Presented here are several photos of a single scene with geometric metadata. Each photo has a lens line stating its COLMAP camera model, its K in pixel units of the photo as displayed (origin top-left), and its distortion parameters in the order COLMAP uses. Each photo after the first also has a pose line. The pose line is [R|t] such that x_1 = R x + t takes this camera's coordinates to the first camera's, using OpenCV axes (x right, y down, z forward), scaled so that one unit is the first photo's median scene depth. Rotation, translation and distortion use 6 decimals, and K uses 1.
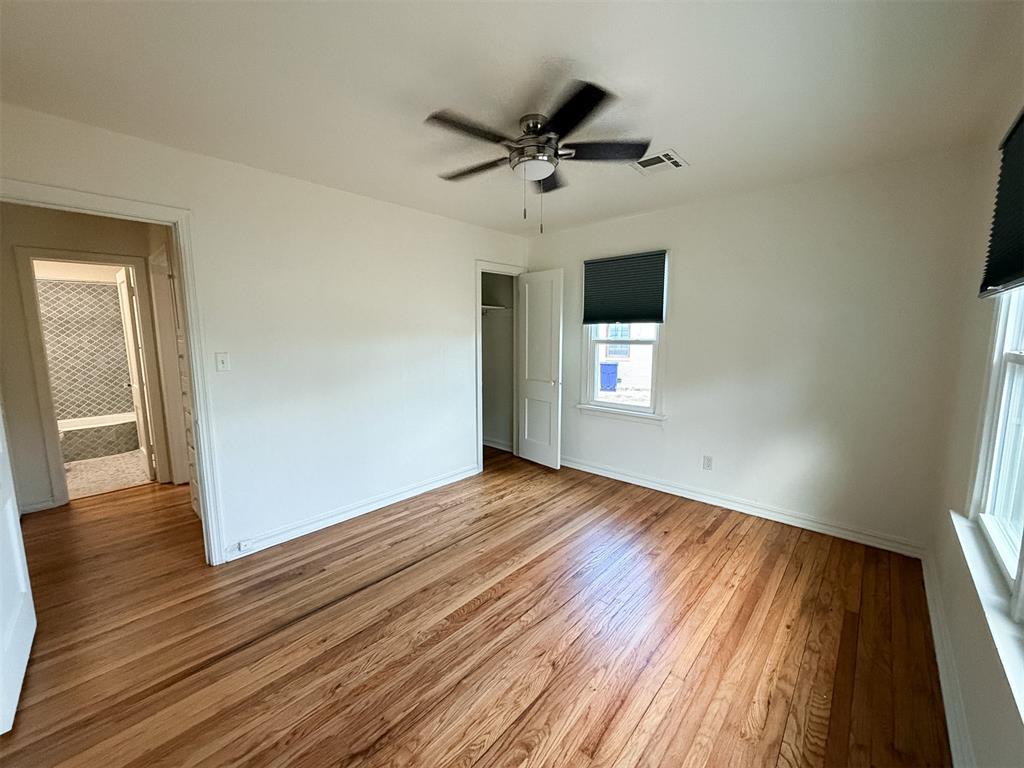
lens RADIAL K [[407.3, 0, 512.0], [0, 407.3, 384.0], [0, 0, 1]] dist [-0.002568, -0.000671]
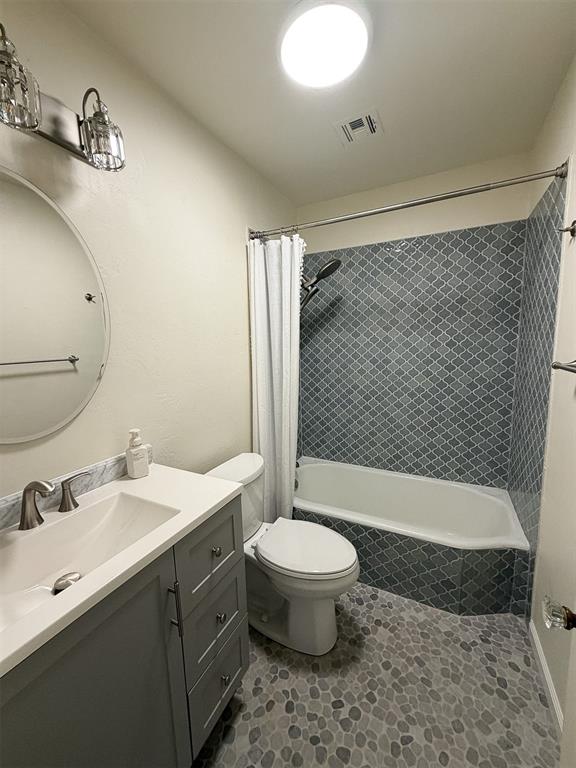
lens RADIAL K [[305.5, 0, 288.0], [0, 305.5, 384.0], [0, 0, 1]] dist [-0.002568, -0.000671]
pose [[0.261854, 0.127928, -0.956591, -0.705539], [-0.100540, 0.989399, 0.104794, -0.073406], [0.959856, 0.068735, 0.271940, 0.690486]]
